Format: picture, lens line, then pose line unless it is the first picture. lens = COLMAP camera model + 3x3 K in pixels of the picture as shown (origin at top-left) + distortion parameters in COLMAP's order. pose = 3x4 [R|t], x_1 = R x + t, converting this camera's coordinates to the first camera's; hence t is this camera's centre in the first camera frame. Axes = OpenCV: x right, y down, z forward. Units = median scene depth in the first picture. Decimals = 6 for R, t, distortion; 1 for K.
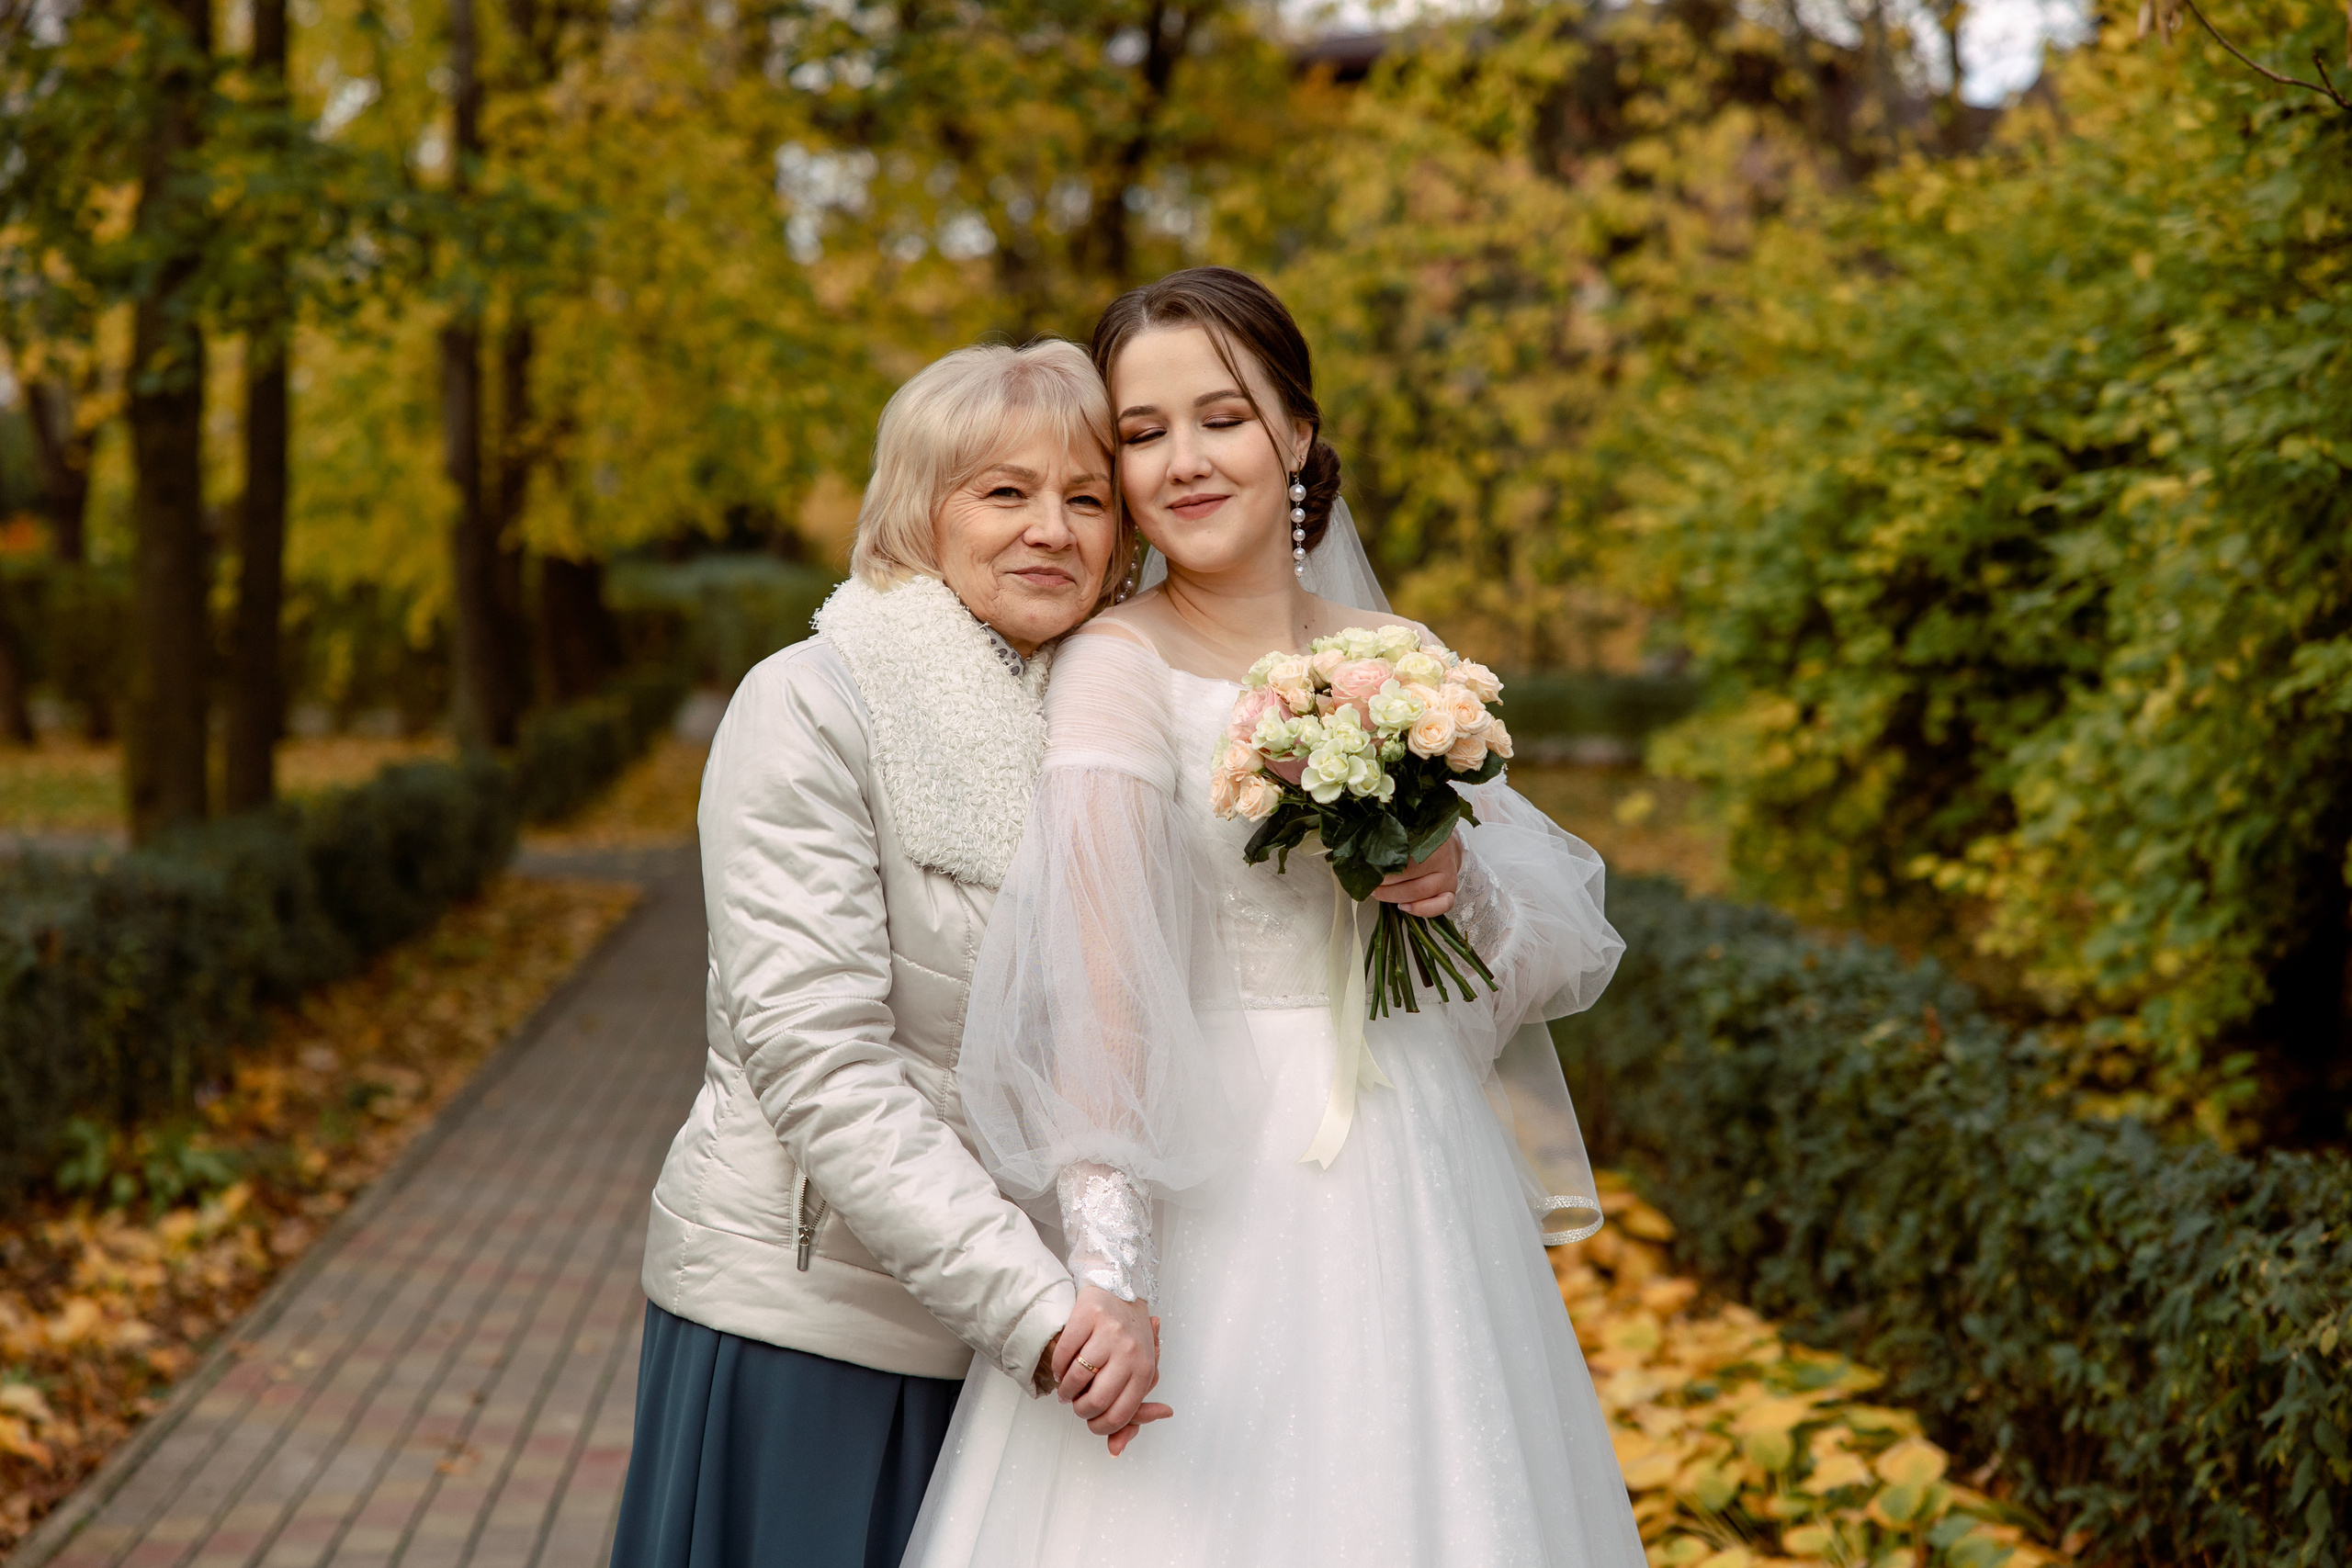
lens RADIAL K [[4527.1, 0, 1203.4], [0, 4527.1, 770.6], [0, 0, 1]] dist [0.041709, -0.140046]
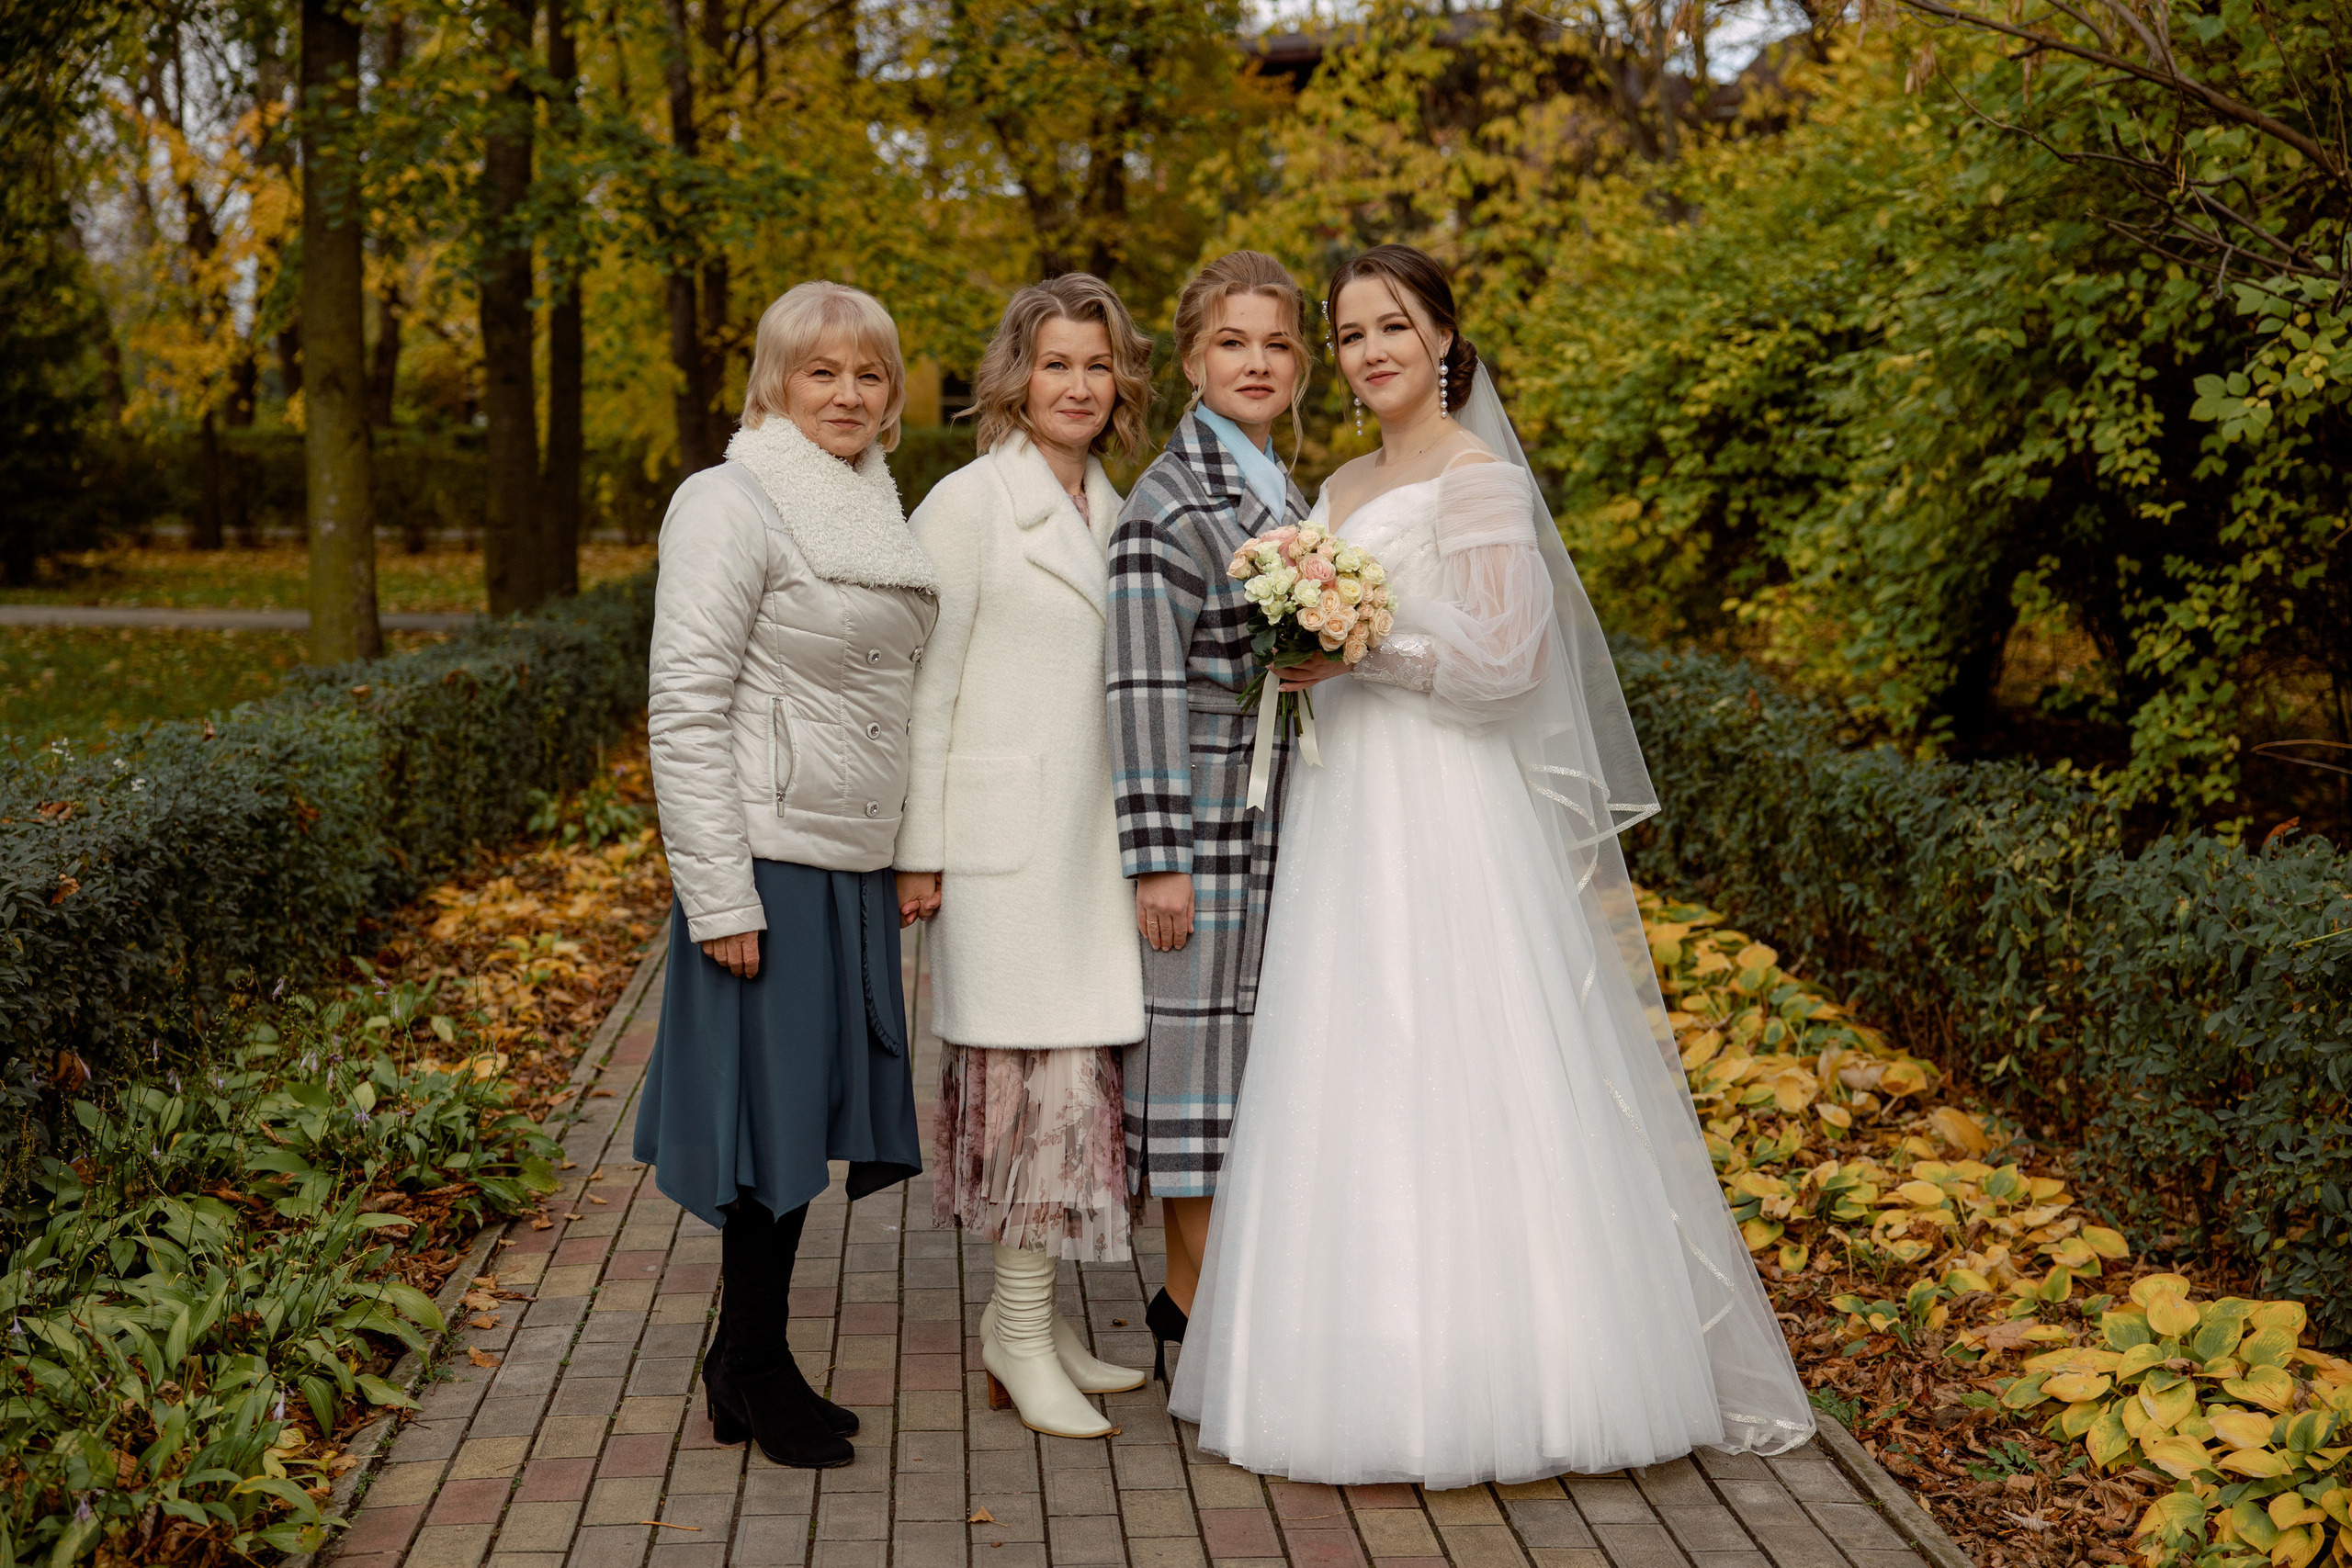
lens RADIAL K [[3221.8, 0, 1244.3], [0, 3221.8, 787.8], [0, 0, 1]] dist [0.005690, 0.000569]
pose [[0.999511, -0.016071, 0.026838, -0.038560], [0.014170, 0.997476, 0.069575, 0.004315], [-0.027889, -0.069161, 0.997216, -0.102301]]
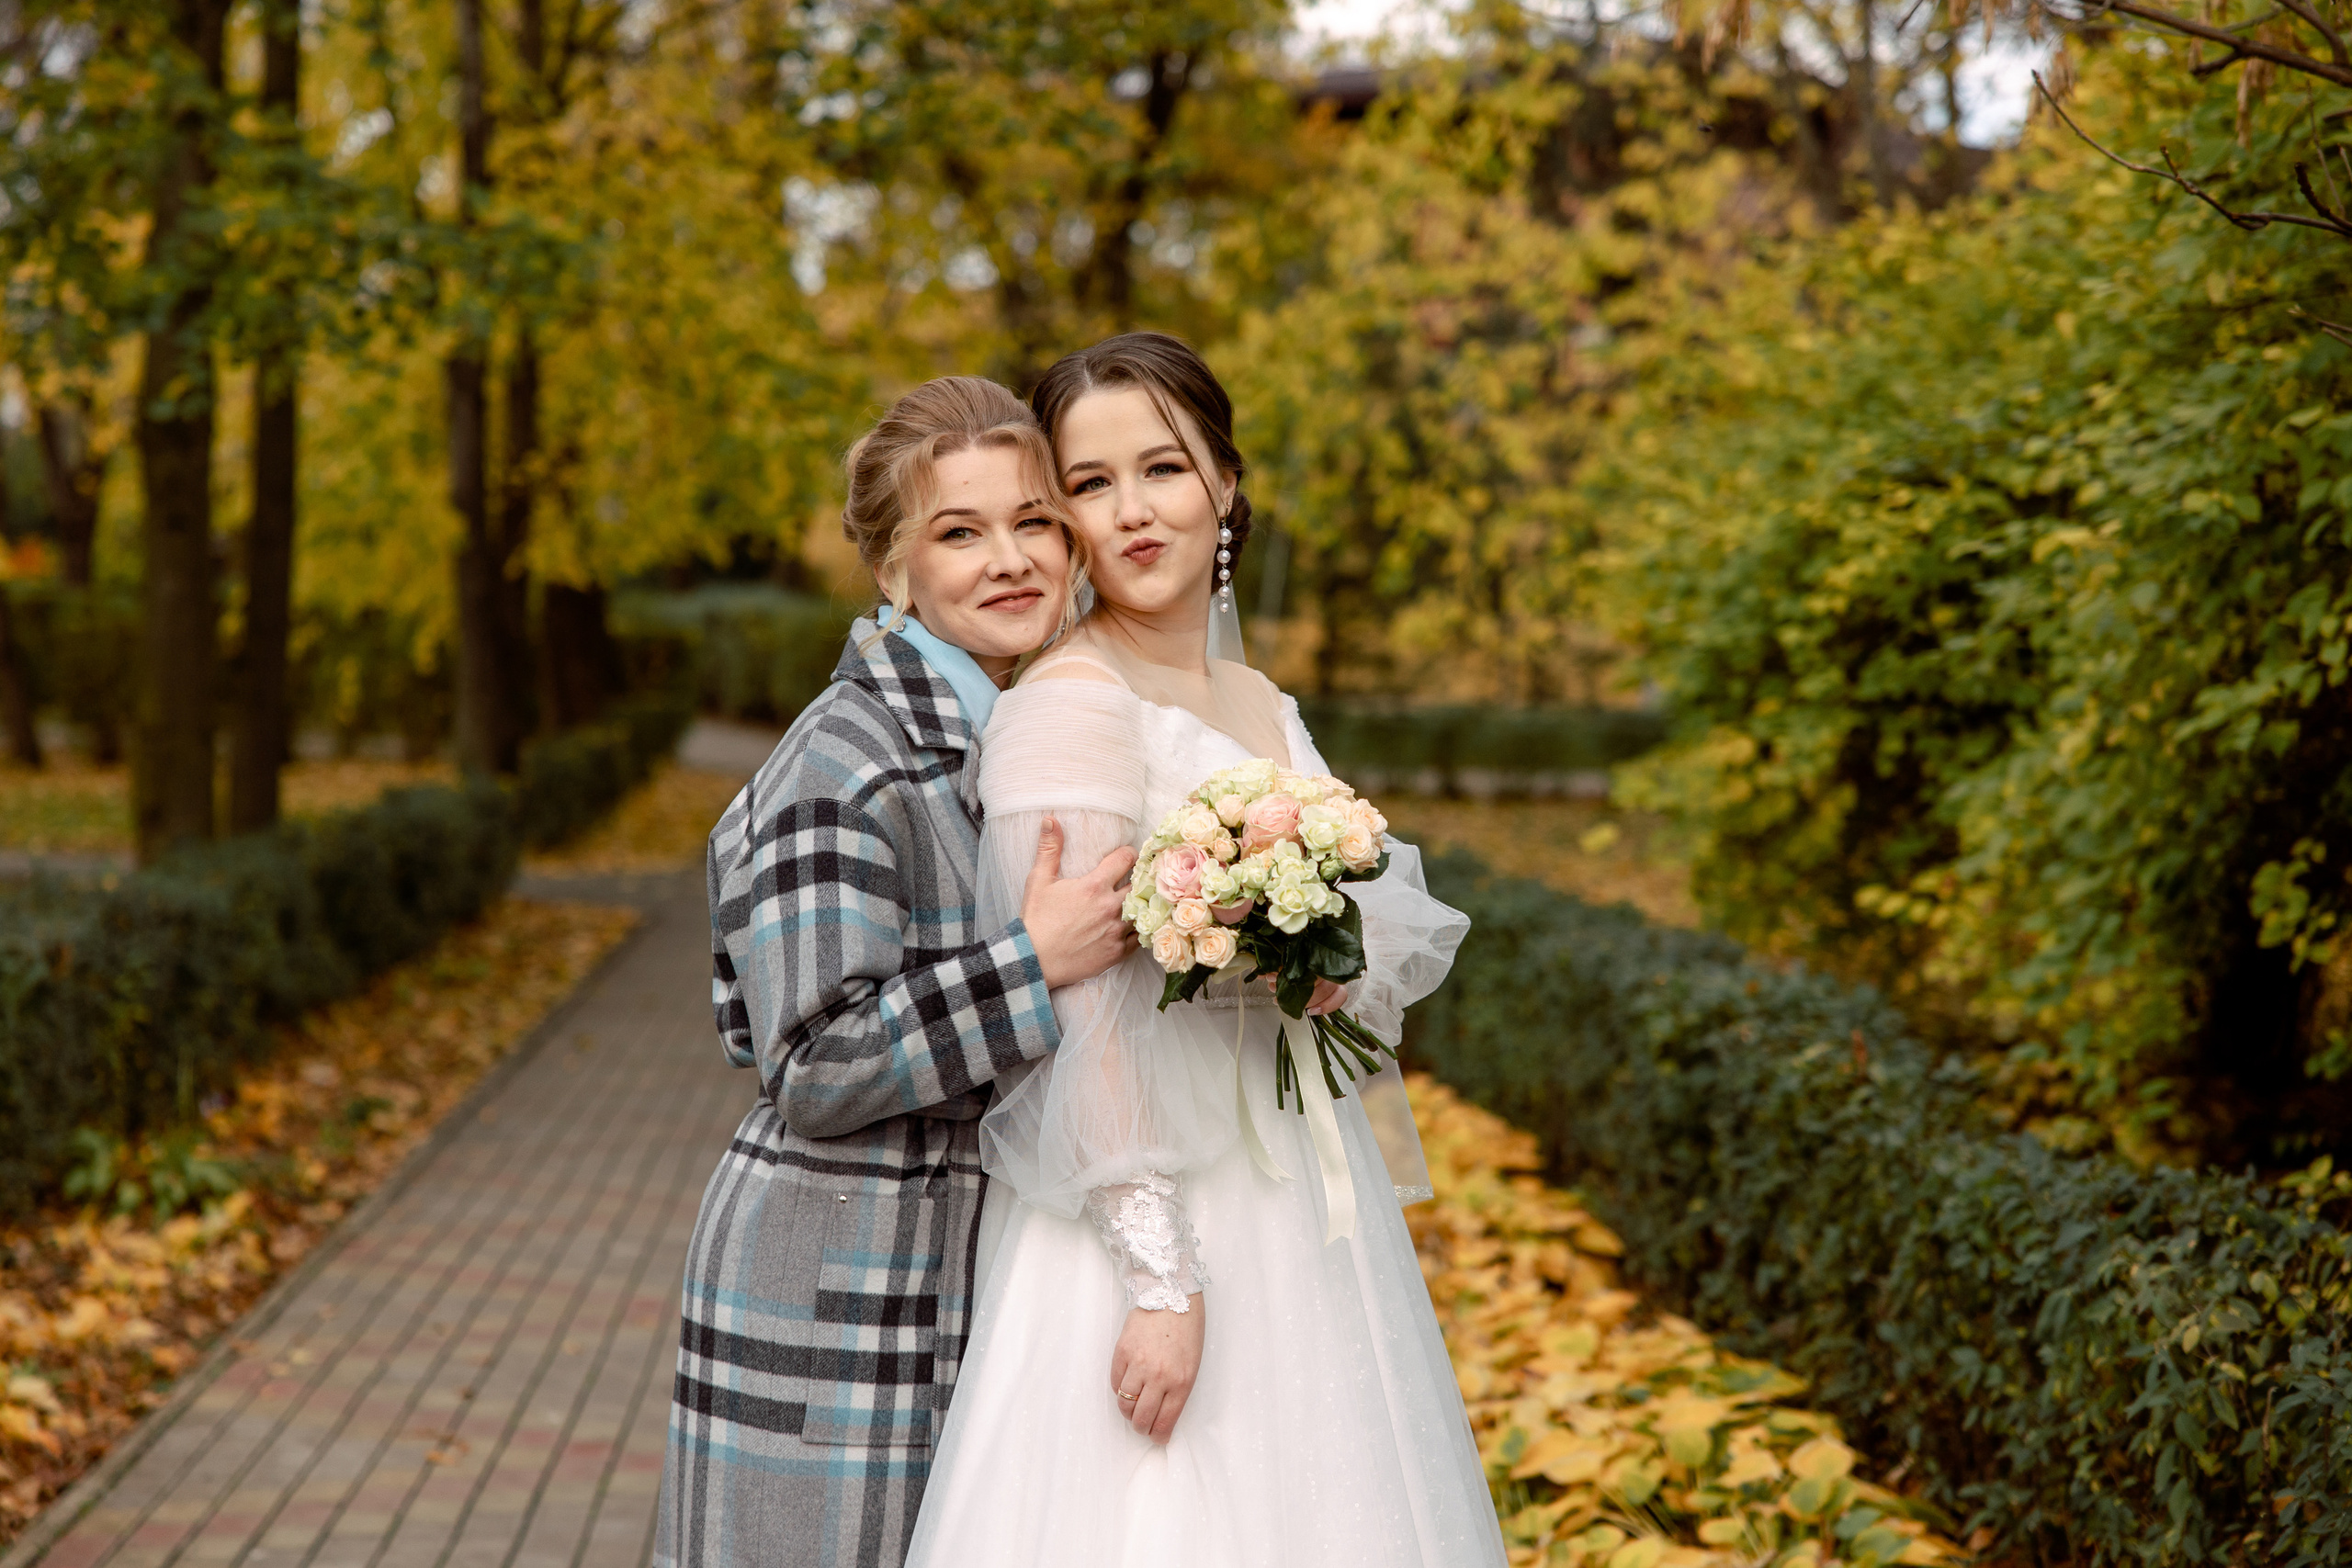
lens RADIAL K [[4527.1, 0, 1203.4], [0, 4527.1, 770.6], [0, 0, 1]] dist [0.041709, -0.140046]
pose [[0.999969, 0.007801, -0.001205, 0.007684], [-0.007809, 0.999947, -0.006770, 0.000324], [0.001152, 0.006779, 0.999976, -0.036122]]
